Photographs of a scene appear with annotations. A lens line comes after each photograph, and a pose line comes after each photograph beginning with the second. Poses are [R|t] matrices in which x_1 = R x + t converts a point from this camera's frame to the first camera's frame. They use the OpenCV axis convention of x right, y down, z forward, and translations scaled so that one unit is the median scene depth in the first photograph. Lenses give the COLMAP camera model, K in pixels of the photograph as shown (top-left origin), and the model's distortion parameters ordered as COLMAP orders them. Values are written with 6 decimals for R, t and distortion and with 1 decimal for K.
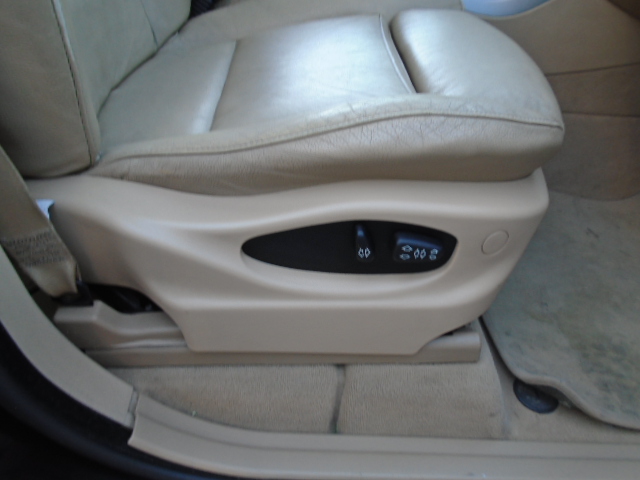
lens RADIAL K [[490.5, 0, 319.8], [0, 490.5, 236.9], [0, 0, 1]] dist [-0.006445, 0.001493]
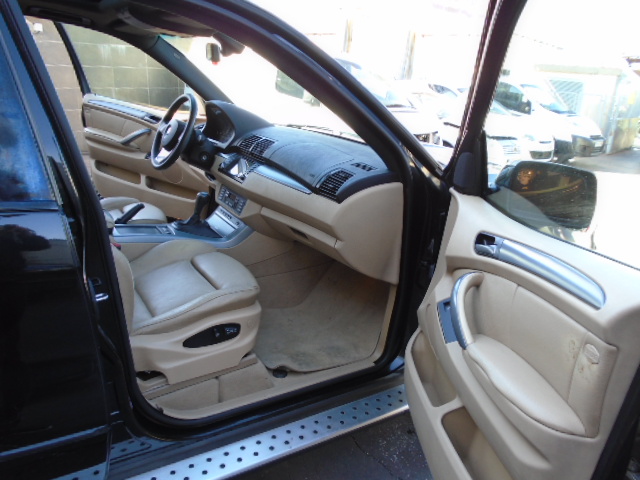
lens RADIAL K [[490.5, 0, 319.8], [0, 490.5, 236.9], [0, 0, 1]] dist [-0.006445, 0.001493]
pose [[0.847310, -0.183519, 0.498384, -0.777492], [0.329218, 0.917851, -0.221730, 0.348491], [-0.416750, 0.351951, 0.838123, -2.143764]]
